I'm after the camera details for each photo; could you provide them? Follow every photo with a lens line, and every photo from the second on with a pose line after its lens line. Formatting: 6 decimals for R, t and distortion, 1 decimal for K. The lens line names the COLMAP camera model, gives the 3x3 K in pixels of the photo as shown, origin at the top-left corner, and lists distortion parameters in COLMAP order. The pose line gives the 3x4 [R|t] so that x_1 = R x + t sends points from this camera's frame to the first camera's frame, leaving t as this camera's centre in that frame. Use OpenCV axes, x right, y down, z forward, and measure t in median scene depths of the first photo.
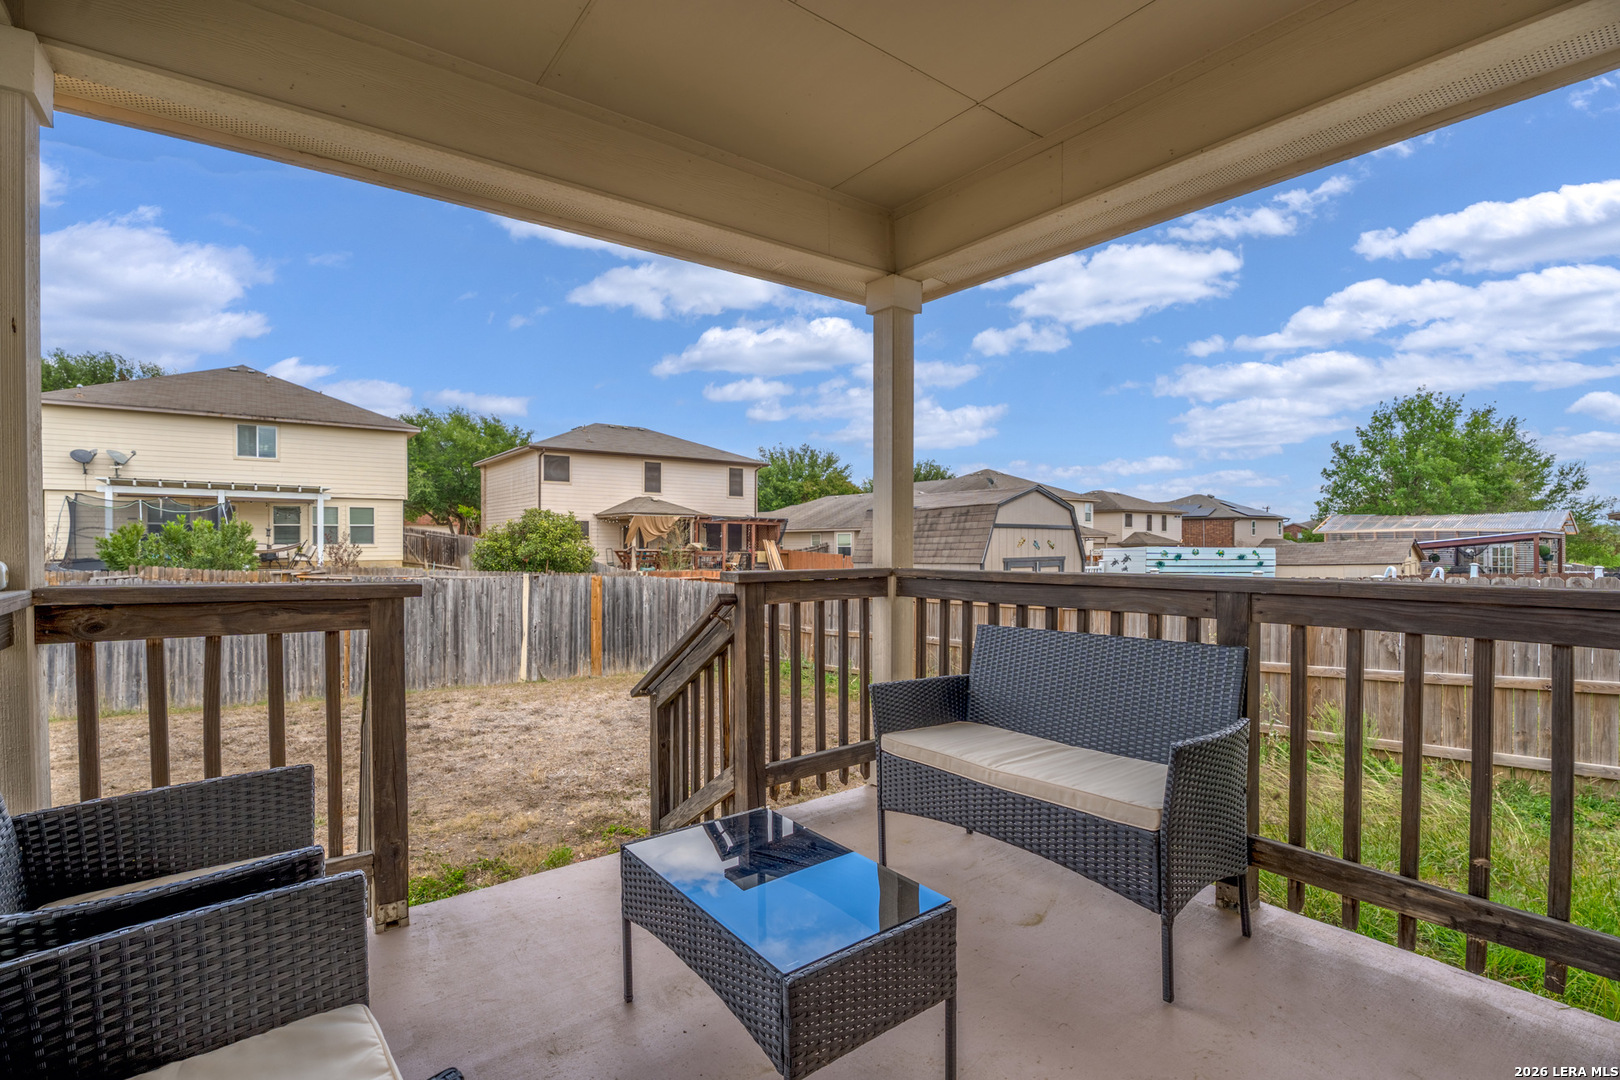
lens RADIAL K [[714.2, 0, 809.5], [0, 714.2, 546.6], [0, 0, 1]] dist [-0.018373, -0.000391]
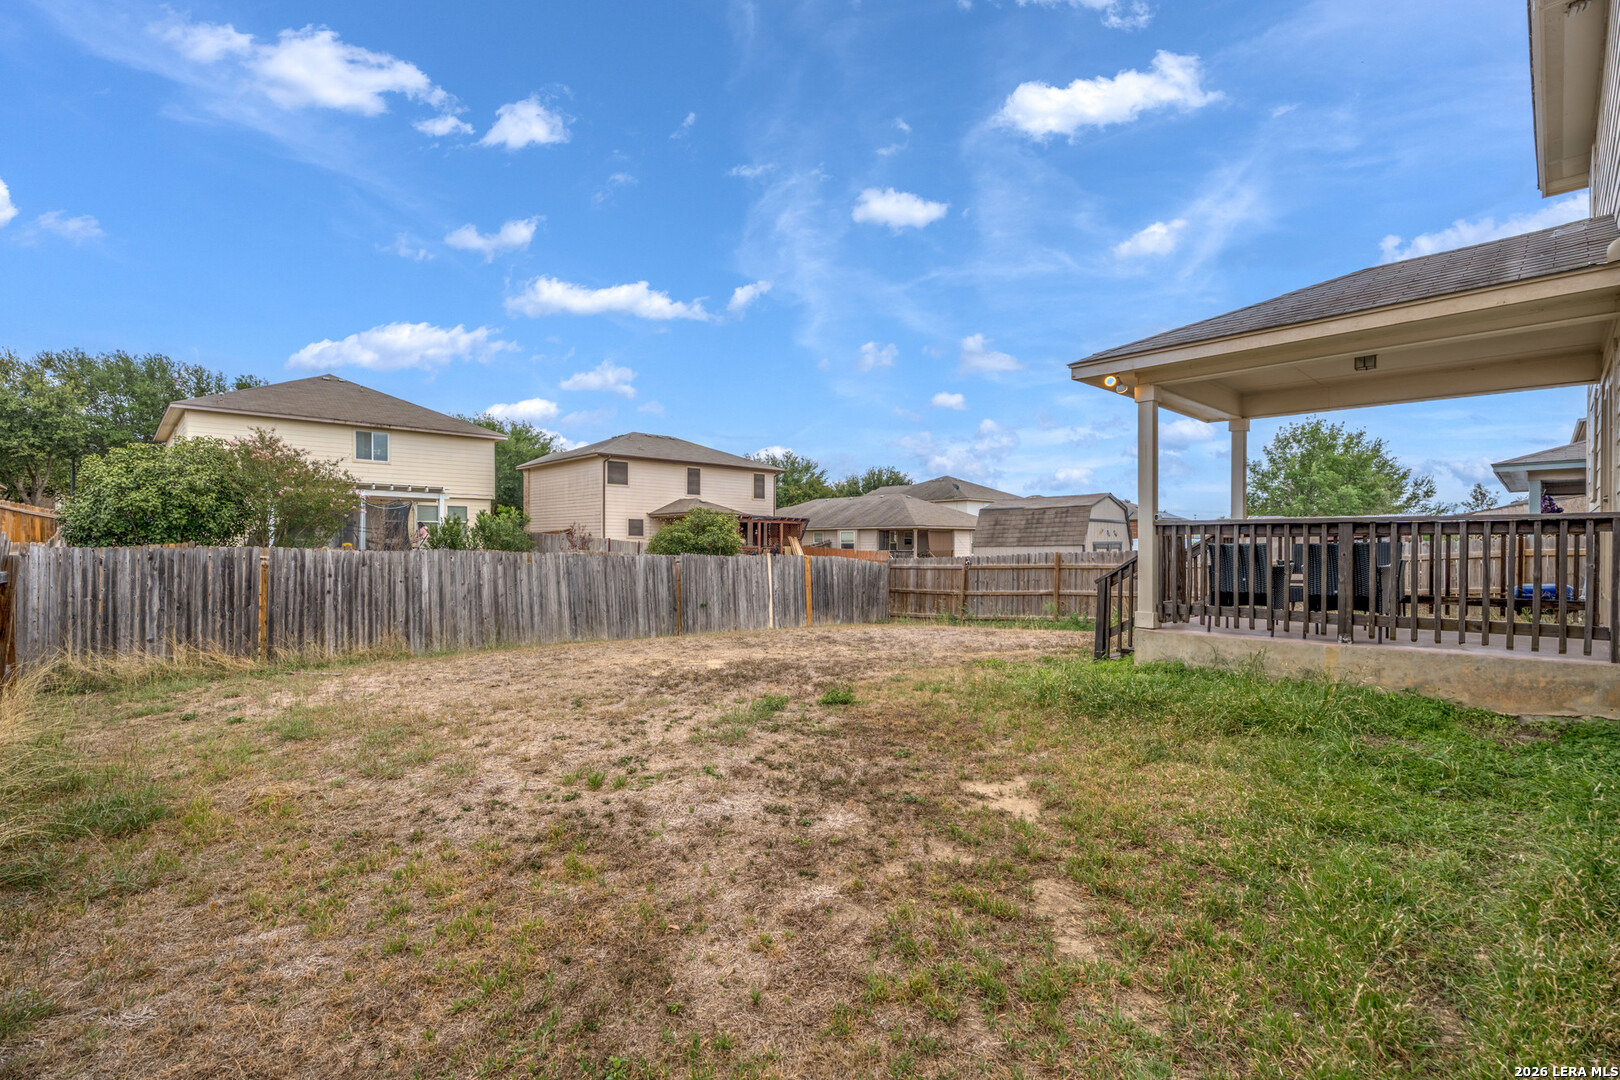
lens RADIAL K [[700.8, 0, 810.0], [0, 700.8, 540.0], [0, 0, 1]] dist [-0.000732, 0.000074]
pose [[0.992991, 0.000196, 0.118191, -0.172286], [0.001238, 0.999926, -0.012066, 0.010340], [-0.118185, 0.012128, 0.992918, -0.136029]]
